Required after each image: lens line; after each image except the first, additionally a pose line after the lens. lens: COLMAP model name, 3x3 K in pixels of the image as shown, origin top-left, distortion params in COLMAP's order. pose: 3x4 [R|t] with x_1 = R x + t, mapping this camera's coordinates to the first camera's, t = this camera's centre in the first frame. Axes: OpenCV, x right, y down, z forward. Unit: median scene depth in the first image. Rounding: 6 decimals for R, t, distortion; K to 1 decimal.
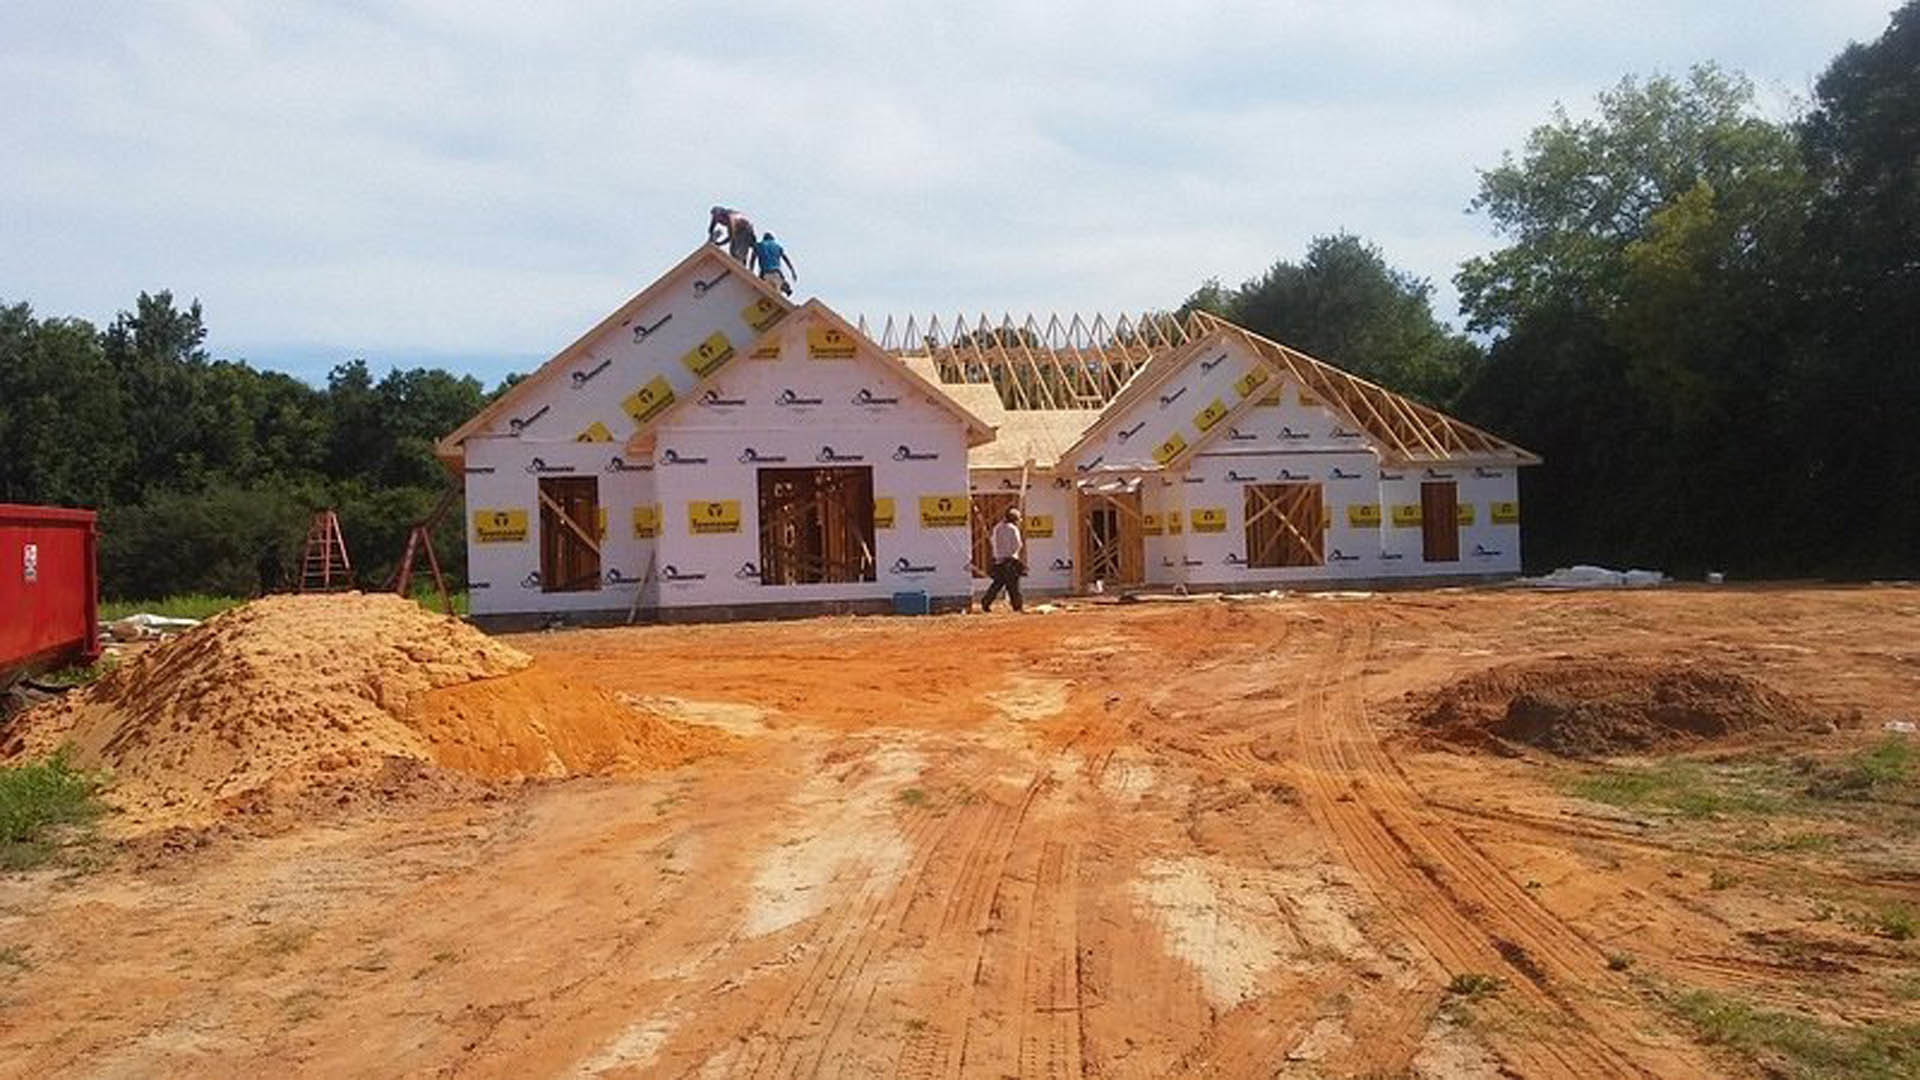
lens RADIAL K [[1651.9, 0, 960.2], [0, 1651.9, 539.7], [0, 0, 1]] dist [-0.016253, -0.044207]
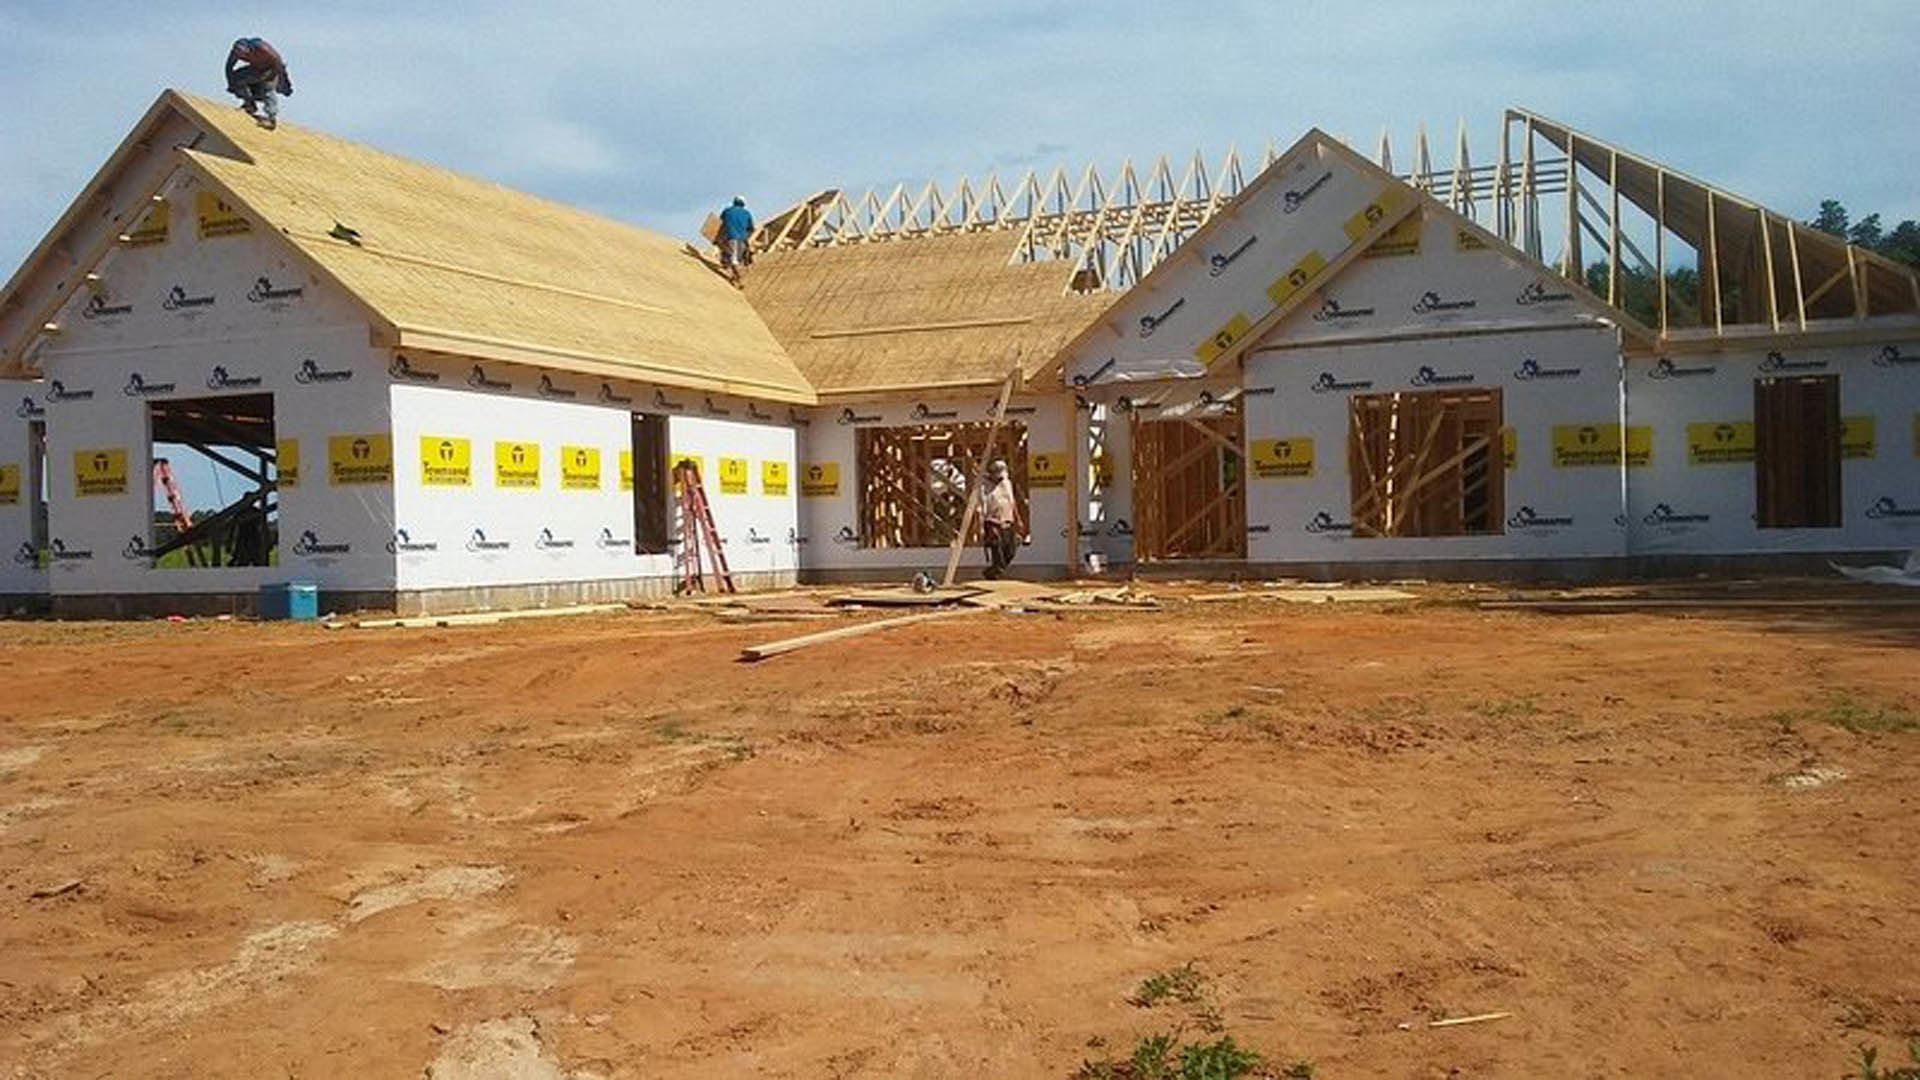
lens RADIAL K [[1651.9, 0, 954.7], [0, 1651.9, 540.3], [0, 0, 1]] dist [-0.016253, -0.044207]
pose [[0.812075, 0.013329, -0.583402, 0.400435], [0.009202, 0.999322, 0.035640, -0.004219], [0.583481, -0.034311, 0.811402, 0.444878]]
